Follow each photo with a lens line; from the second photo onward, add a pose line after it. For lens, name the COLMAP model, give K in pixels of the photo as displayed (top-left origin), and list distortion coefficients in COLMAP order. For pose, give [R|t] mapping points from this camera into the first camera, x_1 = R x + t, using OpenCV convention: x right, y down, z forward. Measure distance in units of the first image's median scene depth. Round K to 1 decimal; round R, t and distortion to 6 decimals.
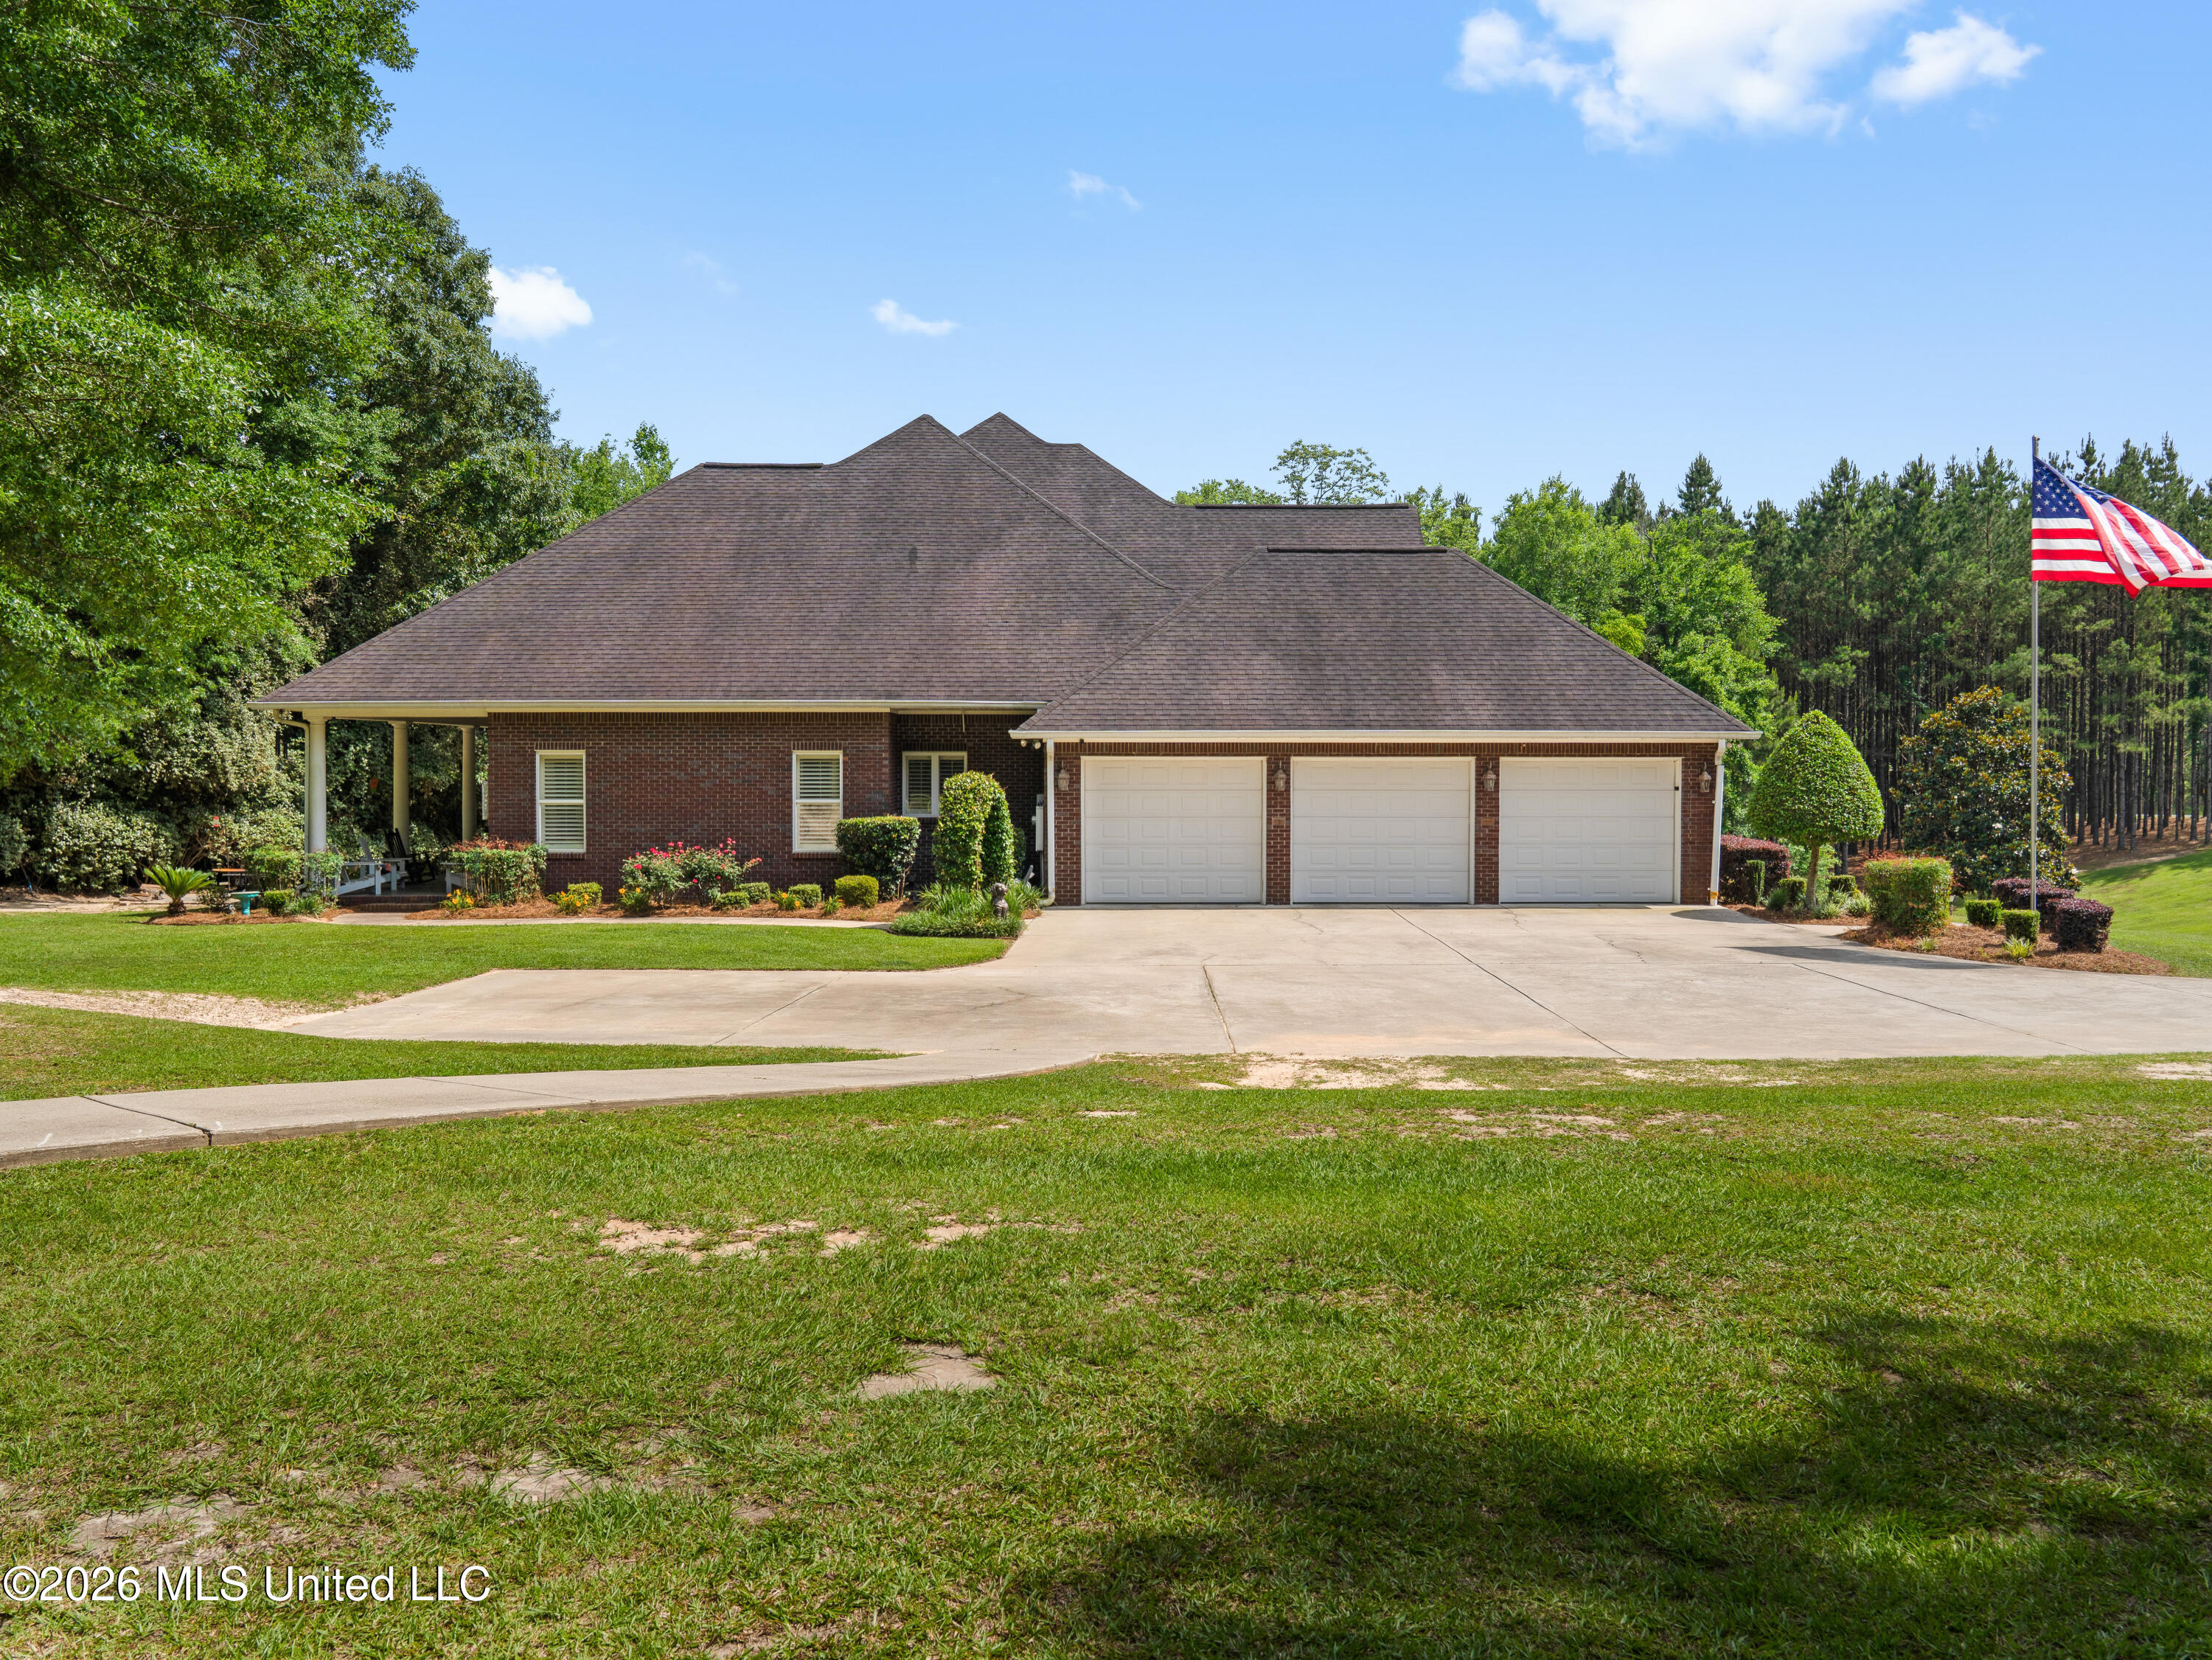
lens RADIAL K [[1618.8, 0, 1115.2], [0, 1618.8, 809.8], [0, 0, 1]] dist [-0.032108, 0.003509]
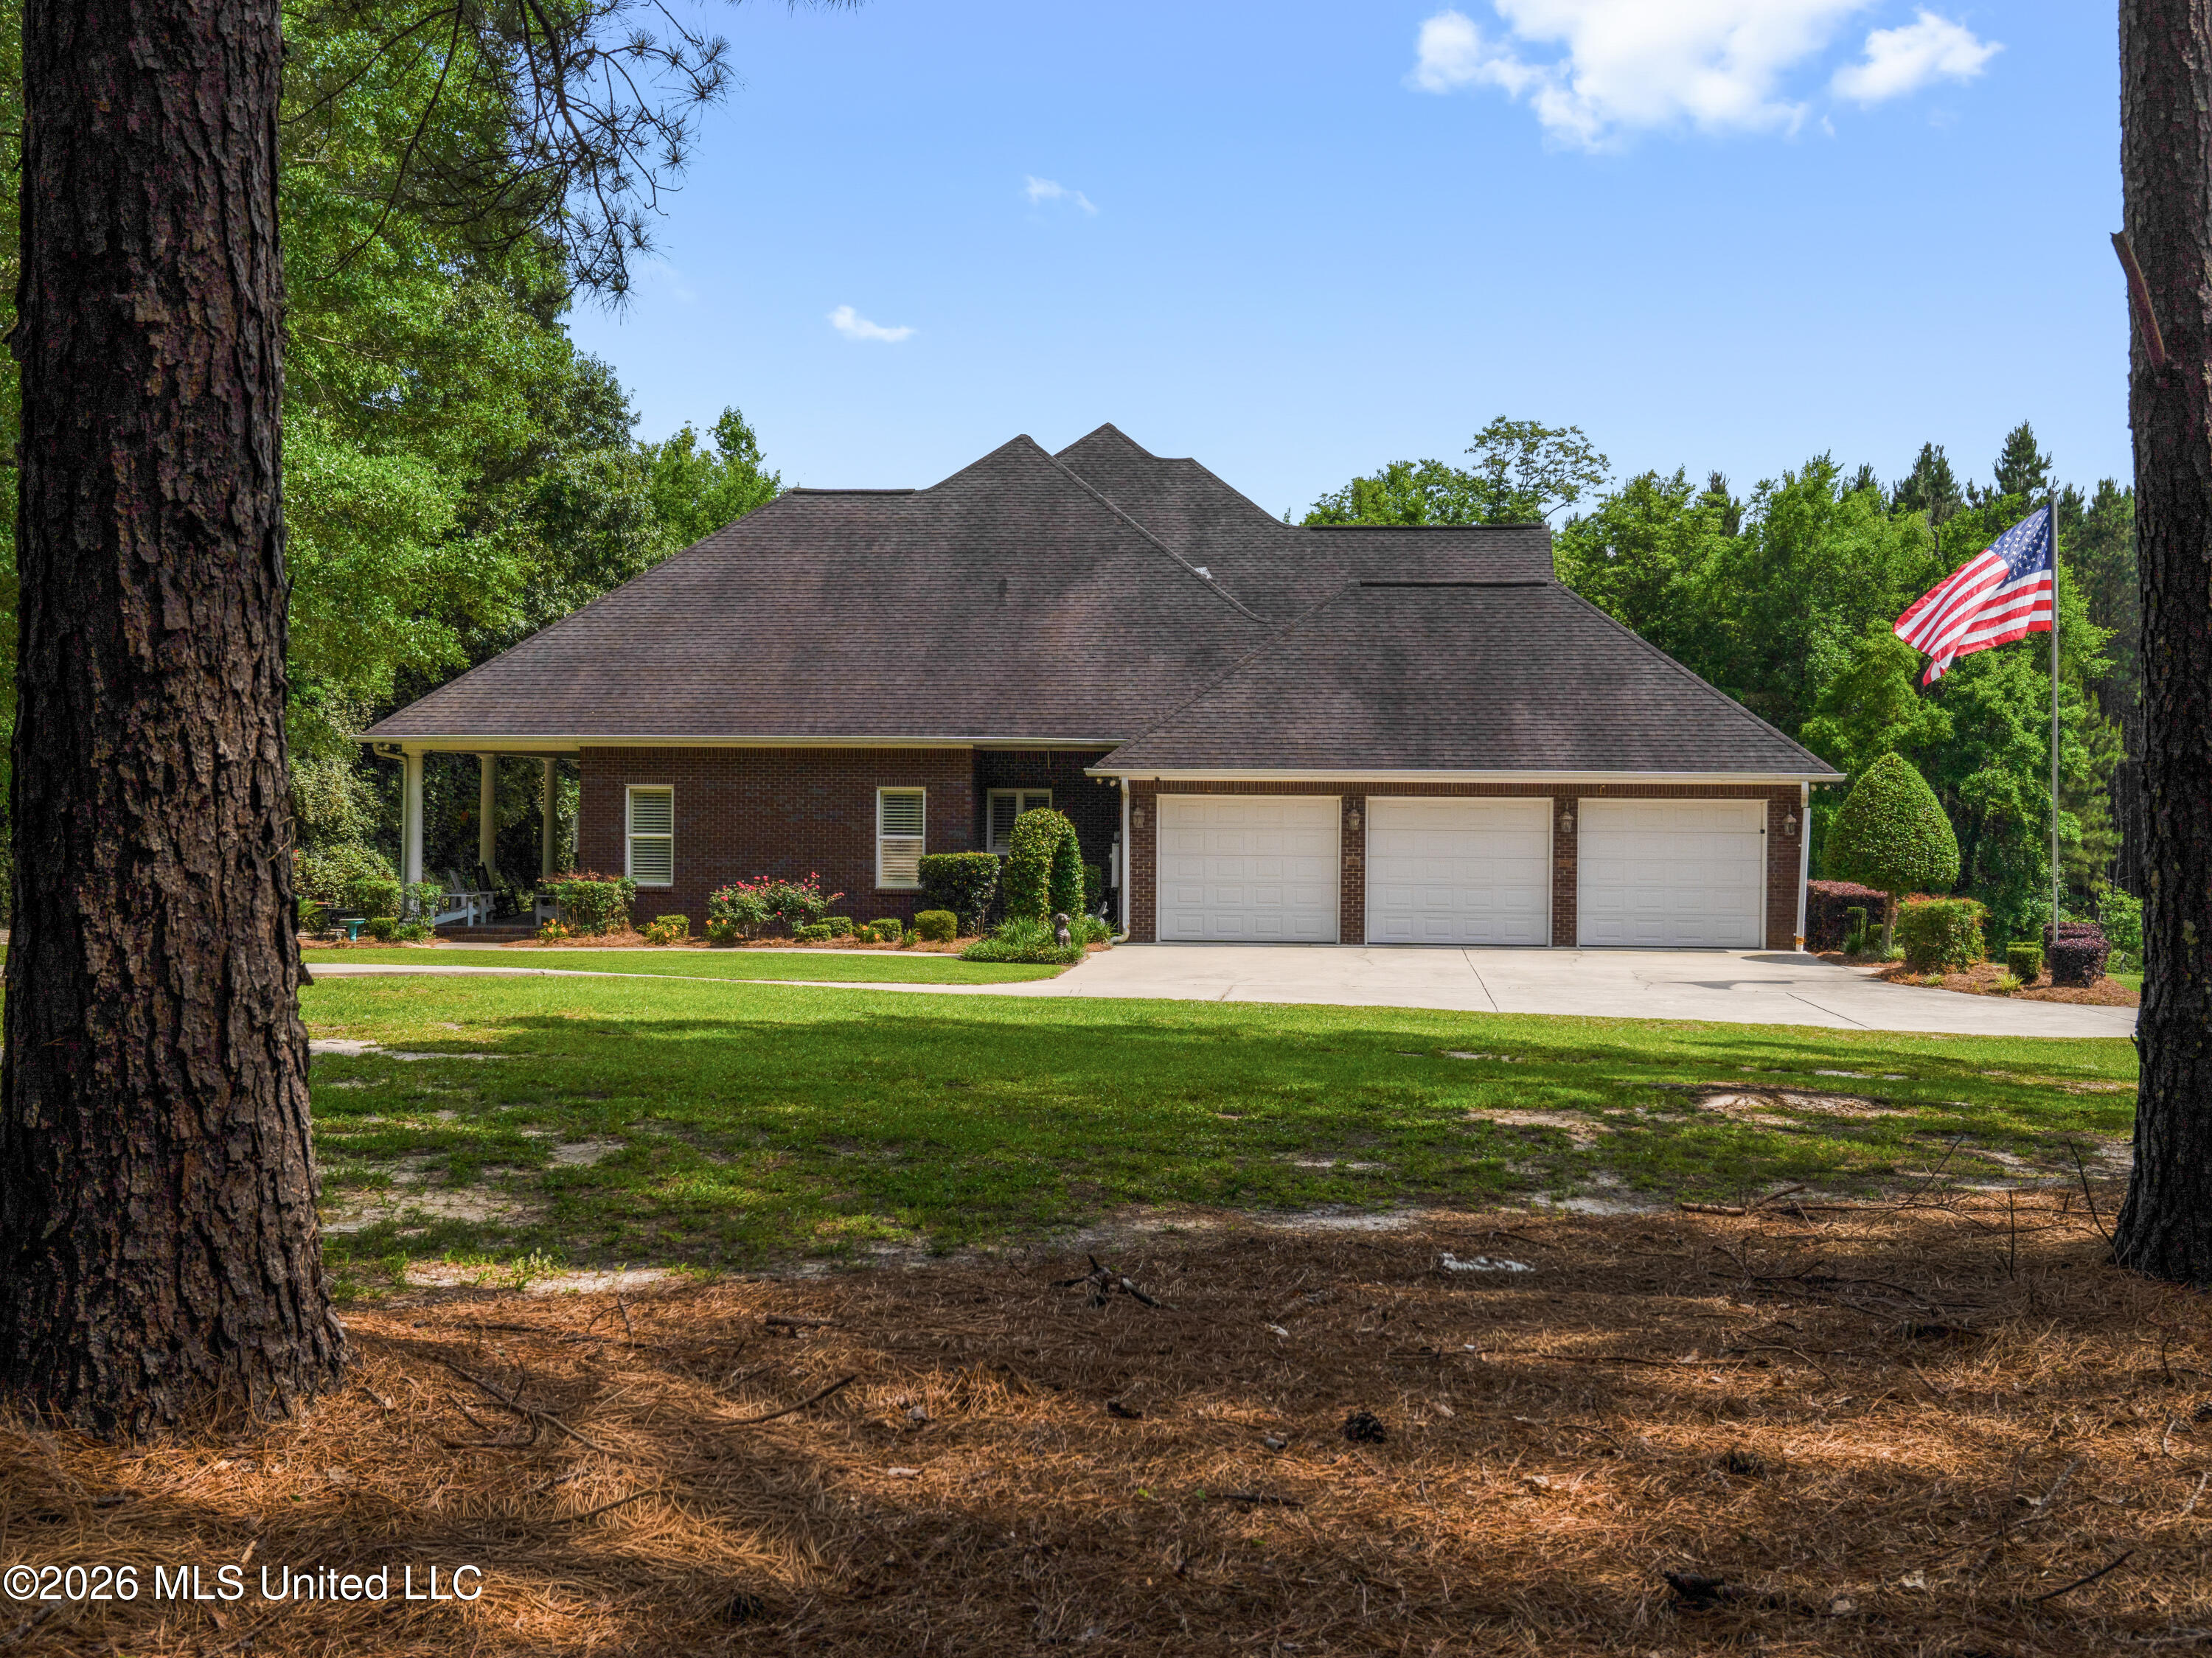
lens RADIAL K [[2161.3, 0, 1120.0], [0, 2161.3, 833.9], [0, 0, 1]] dist [-0.018482, 0.000000]
pose [[0.995050, 0.008907, -0.098975, 0.082924], [-0.010437, 0.999834, -0.014954, 0.011074], [0.098825, 0.015913, 0.994978, -0.315436]]
